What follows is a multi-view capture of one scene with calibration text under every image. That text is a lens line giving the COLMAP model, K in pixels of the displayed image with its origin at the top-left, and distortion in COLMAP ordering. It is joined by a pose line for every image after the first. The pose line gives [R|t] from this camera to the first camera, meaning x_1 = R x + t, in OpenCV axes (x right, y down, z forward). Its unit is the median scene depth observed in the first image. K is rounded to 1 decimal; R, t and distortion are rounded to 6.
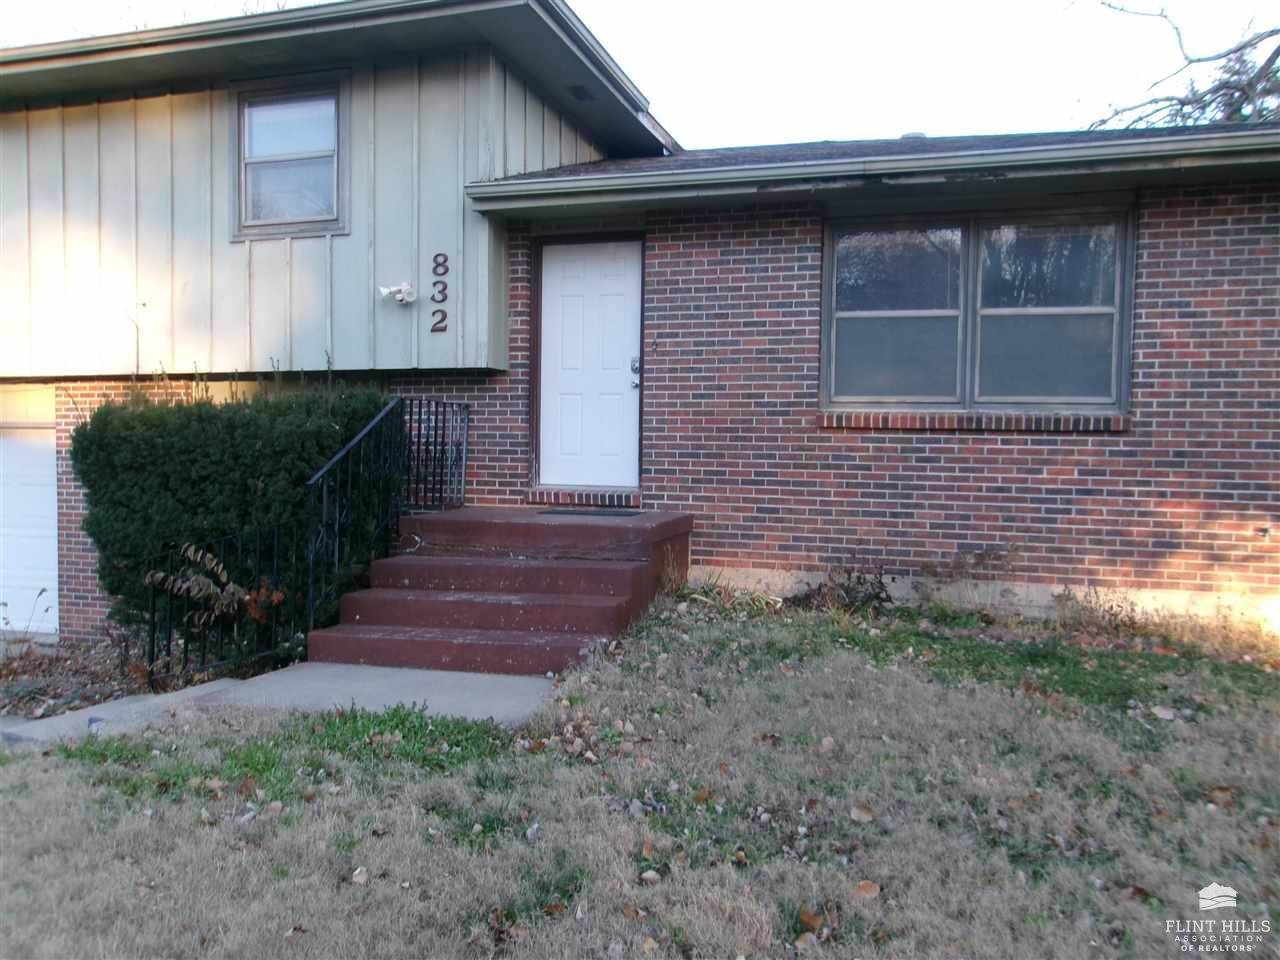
lens RADIAL K [[991.2, 0, 640.0], [0, 991.2, 480.0], [0, 0, 1]] dist [-0.002851, 0.003836]
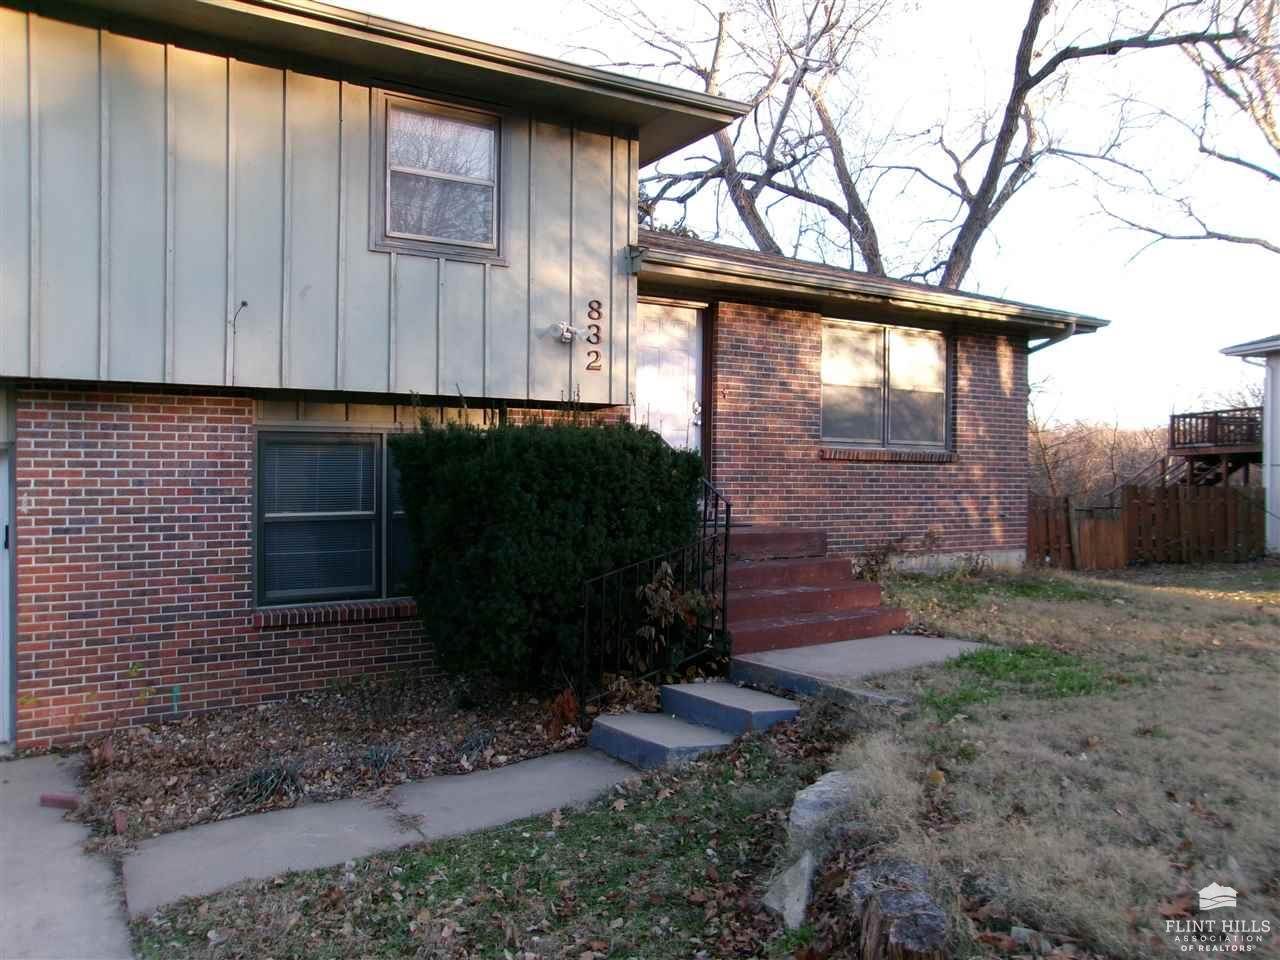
lens RADIAL K [[991.2, 0, 640.0], [0, 991.2, 480.0], [0, 0, 1]] dist [-0.002851, 0.003836]
pose [[0.654356, -0.015551, 0.756026, -1.082458], [0.021827, 0.999760, 0.001673, -0.030335], [-0.755871, 0.015407, 0.654539, 0.258081]]
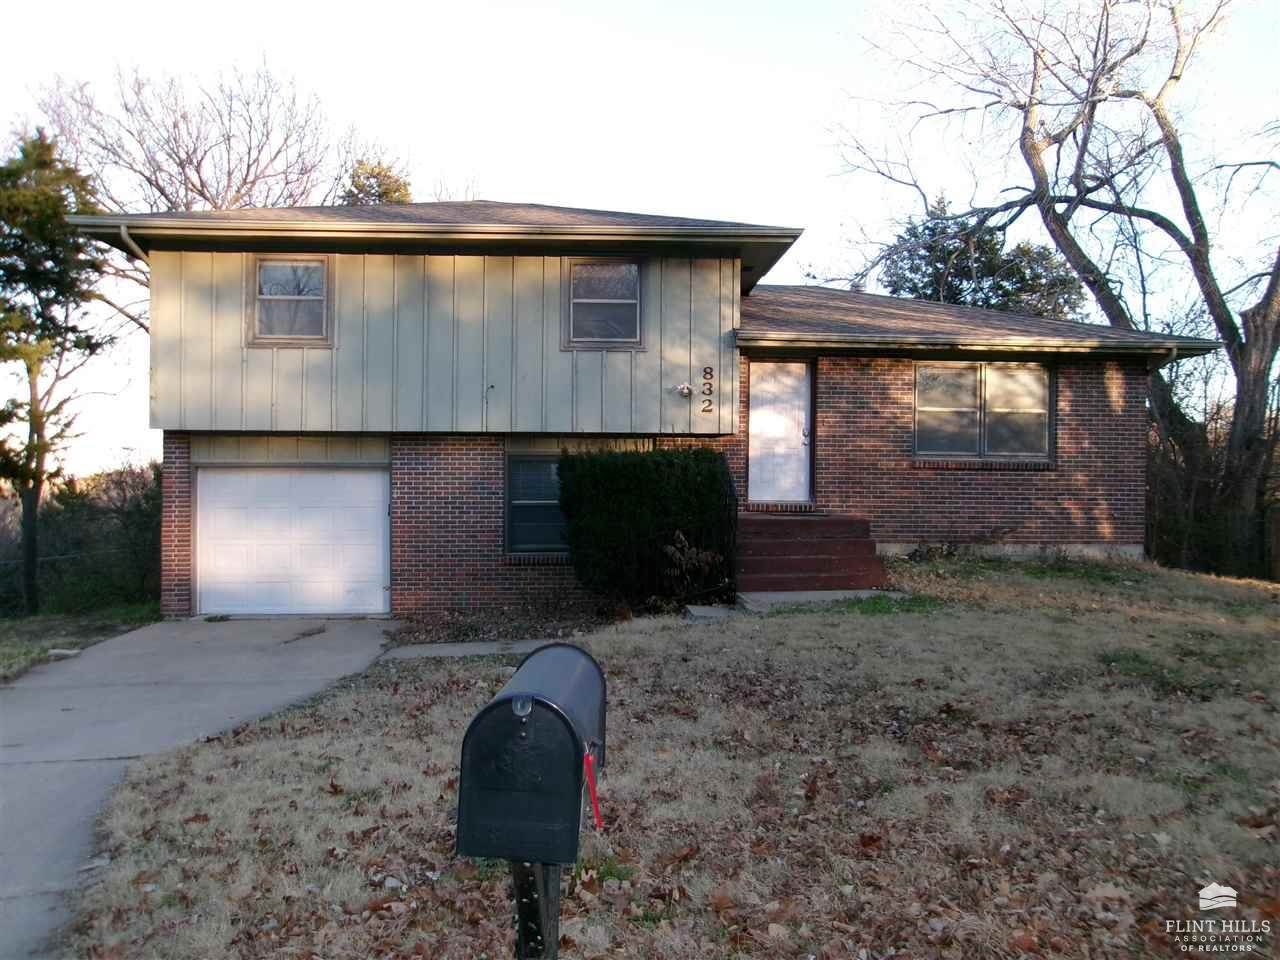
lens RADIAL K [[991.2, 0, 640.0], [0, 991.2, 480.0], [0, 0, 1]] dist [-0.002851, 0.003836]
pose [[0.933050, -0.010126, 0.359604, -0.997866], [0.016385, 0.999763, -0.014359, -0.010602], [-0.359374, 0.019290, 0.932994, -0.593105]]
